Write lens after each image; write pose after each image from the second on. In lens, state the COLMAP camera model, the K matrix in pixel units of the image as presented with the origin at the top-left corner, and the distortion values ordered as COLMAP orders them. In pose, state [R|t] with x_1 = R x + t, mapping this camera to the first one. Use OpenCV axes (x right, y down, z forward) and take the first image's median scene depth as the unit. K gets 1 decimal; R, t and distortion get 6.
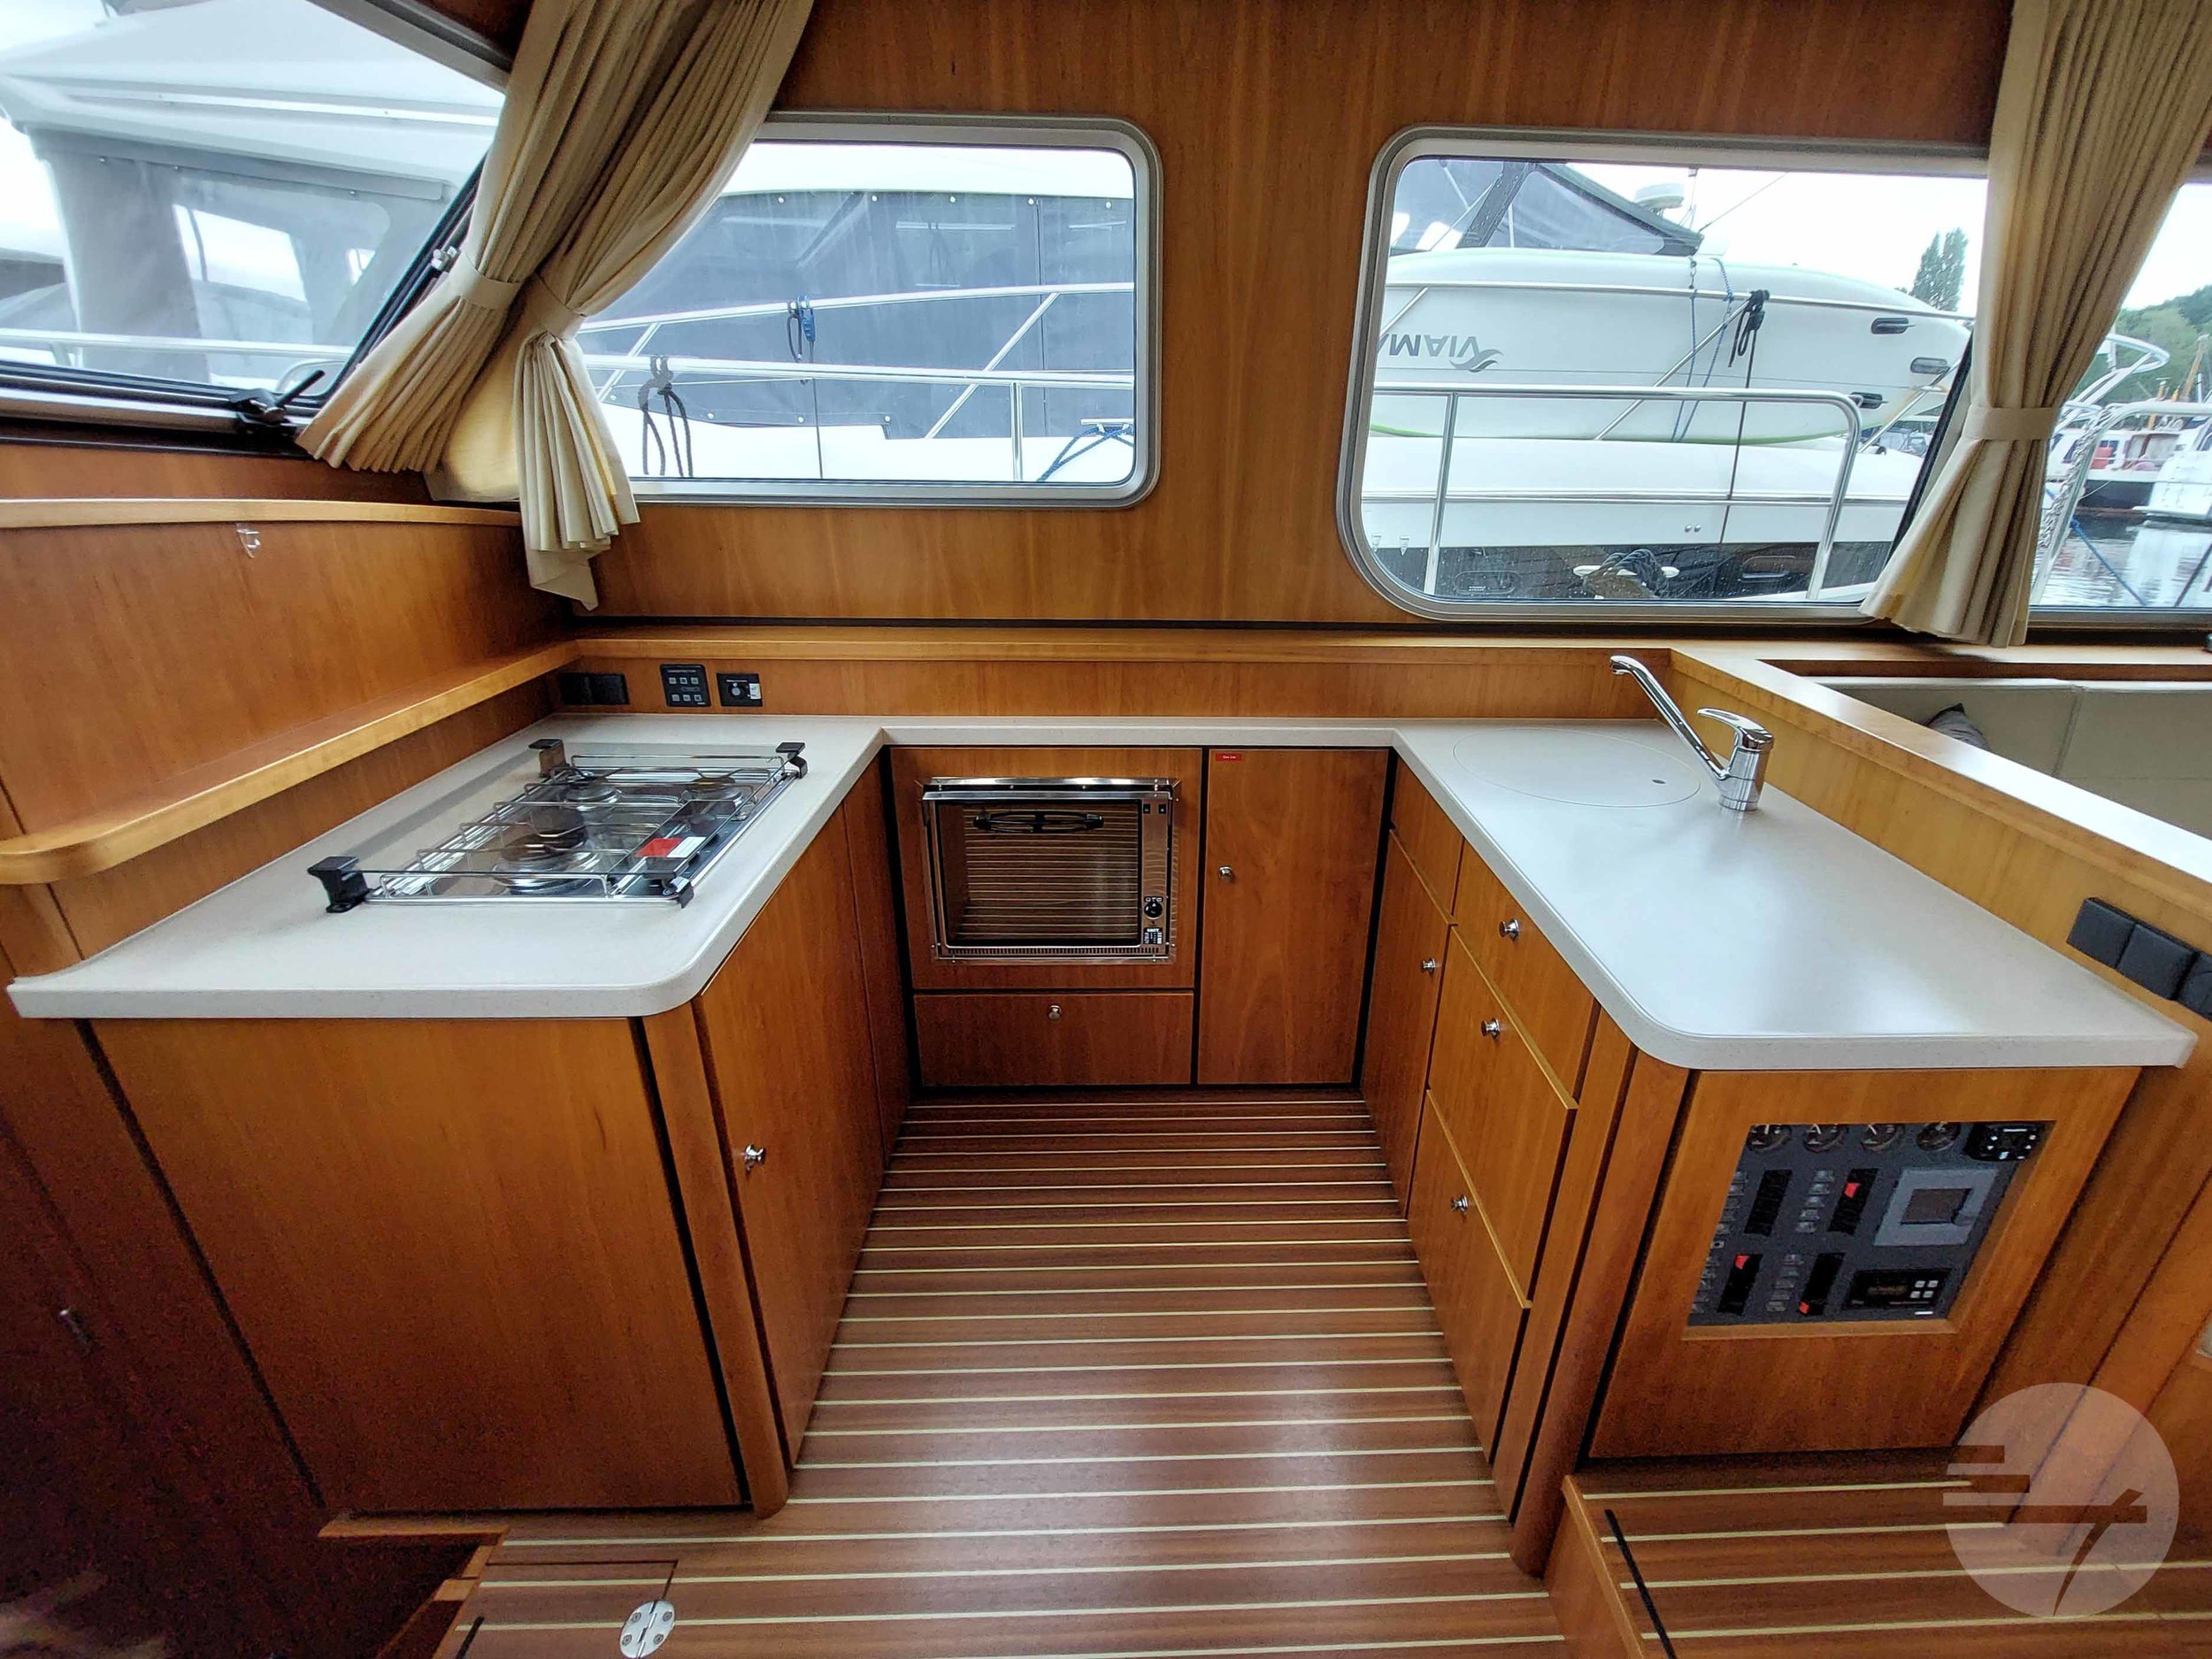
lens RADIAL K [[935.3, 0, 1133.6], [0, 935.3, 792.9], [0, 0, 1]] dist [0.001712, -0.000087]
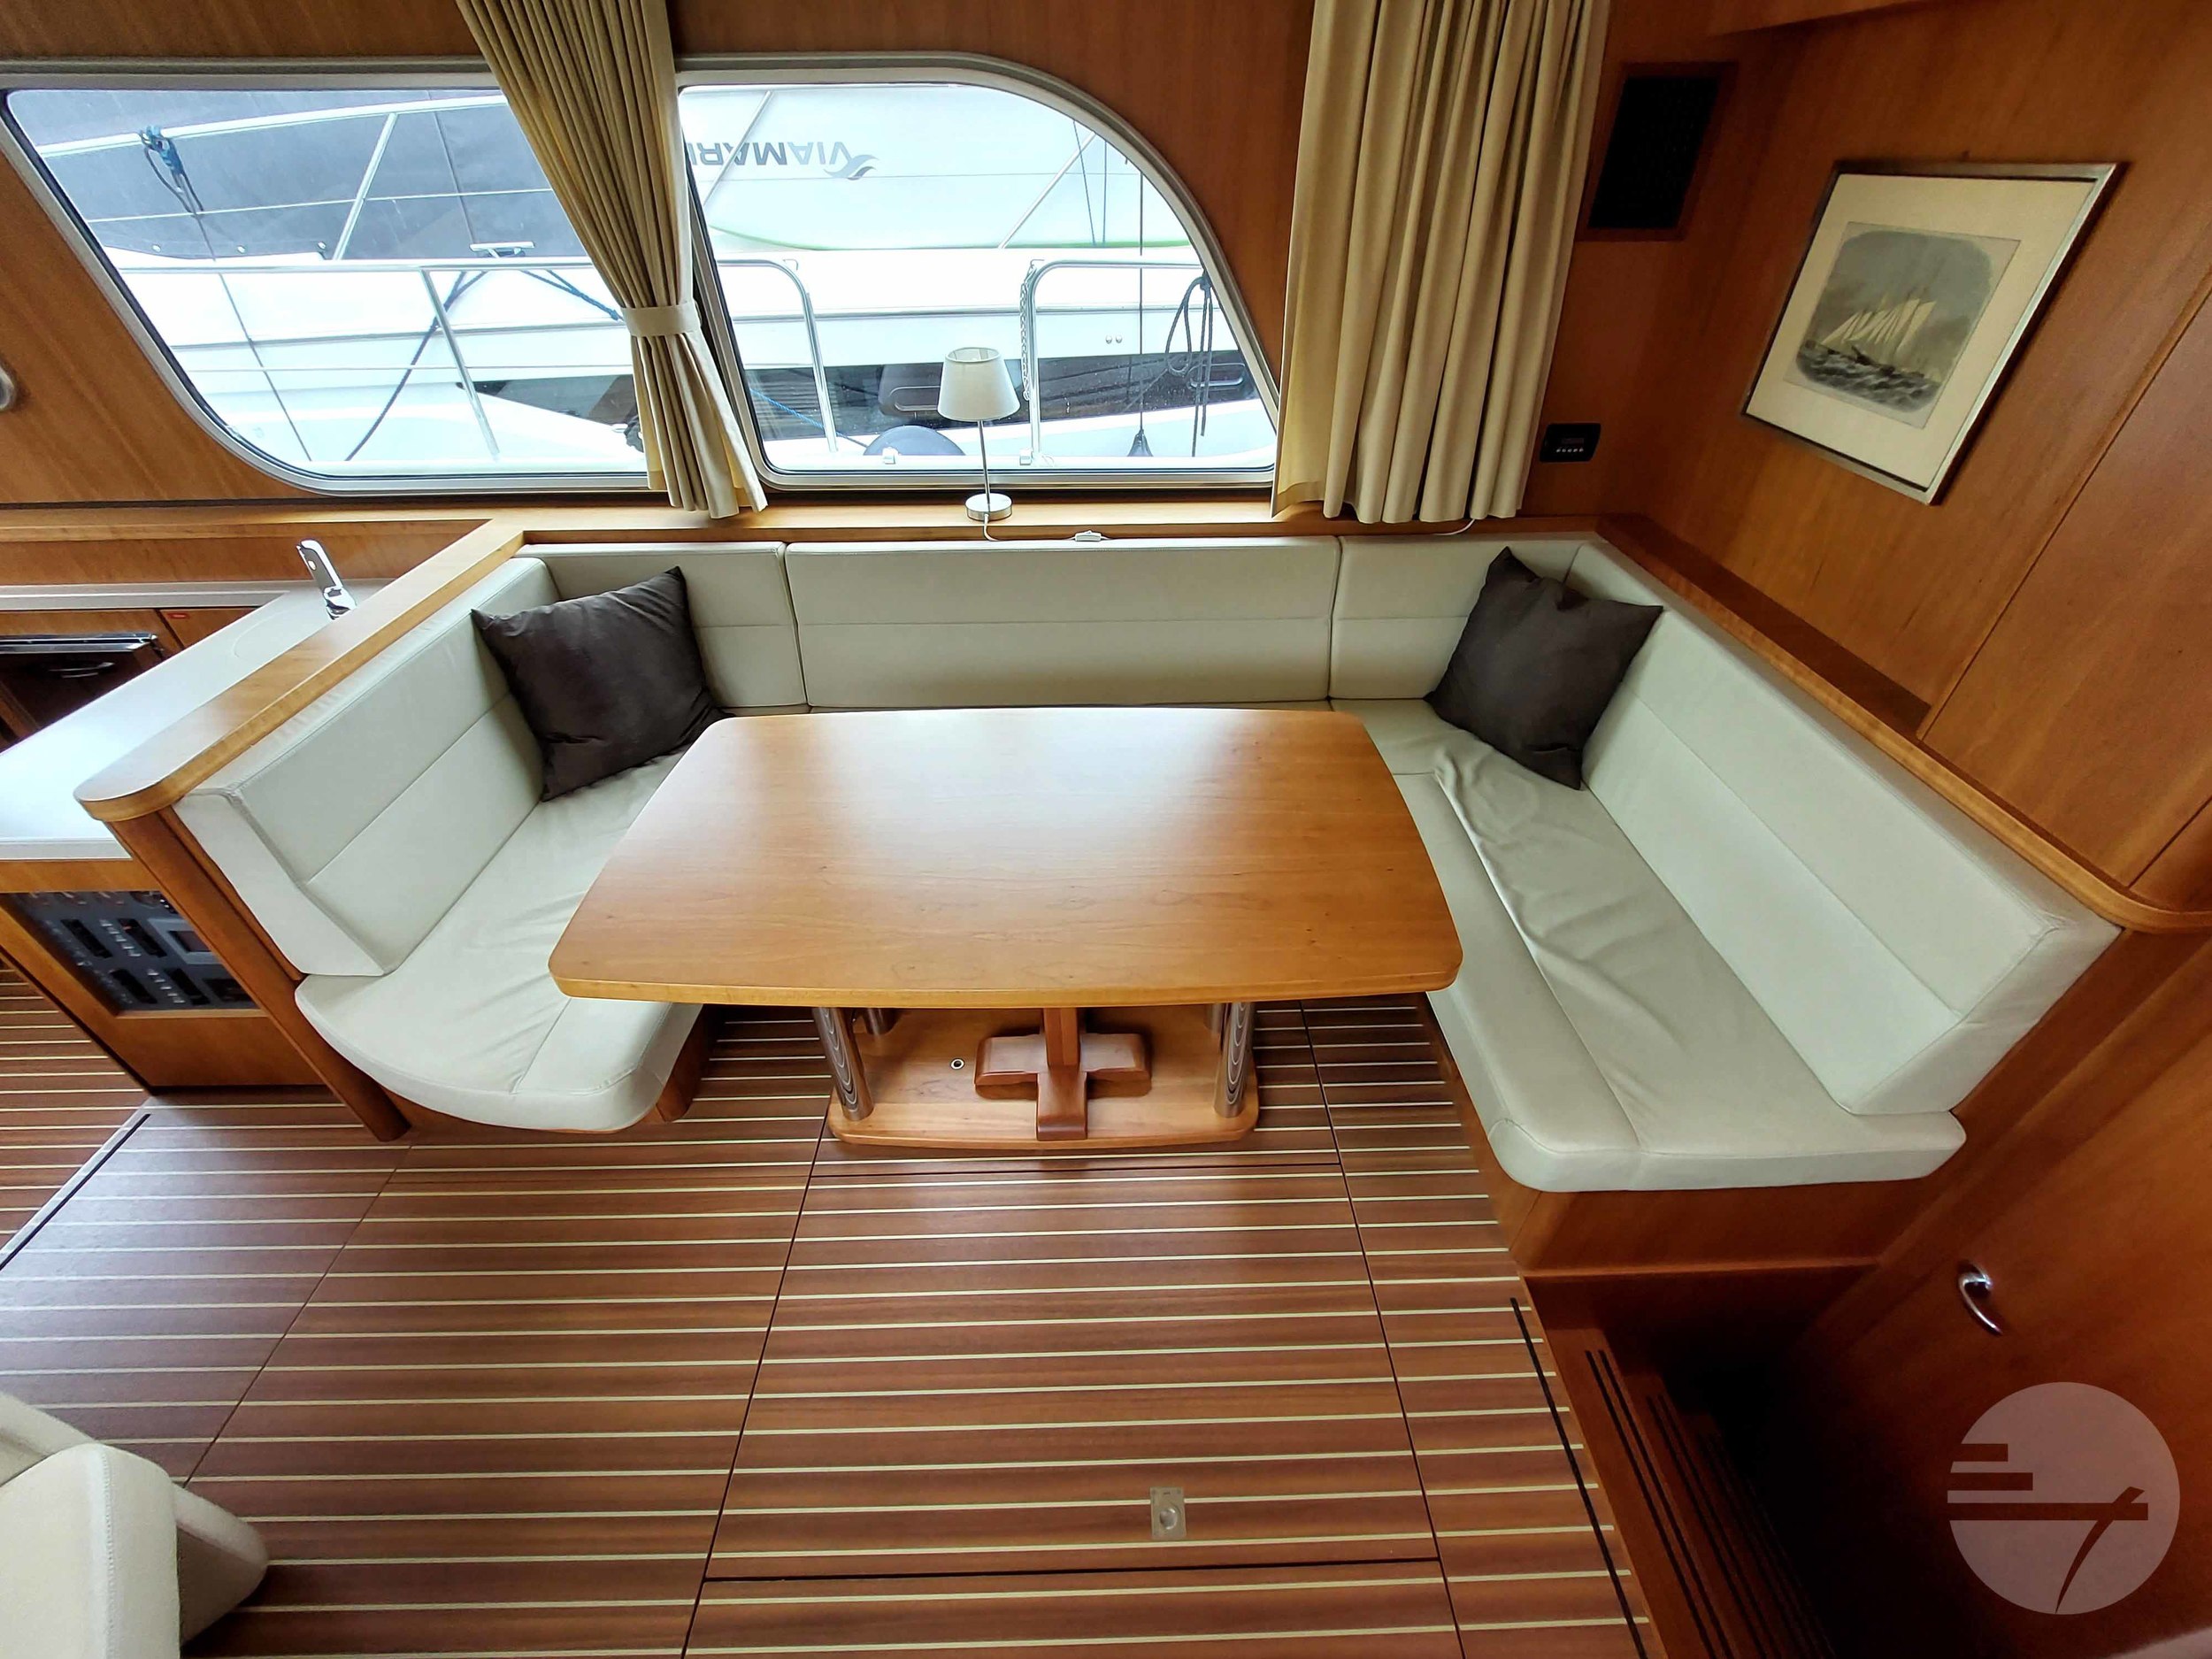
lens RADIAL K [[869.7, 0, 1102.6], [0, 869.7, 834.8], [0, 0, 1]] dist [0.001680, -0.006844]
pose [[0.999620, 0.003603, -0.027341, 1.427100], [0.004614, 0.955612, 0.294592, -0.098657], [0.027189, -0.294606, 0.955232, -0.180695]]
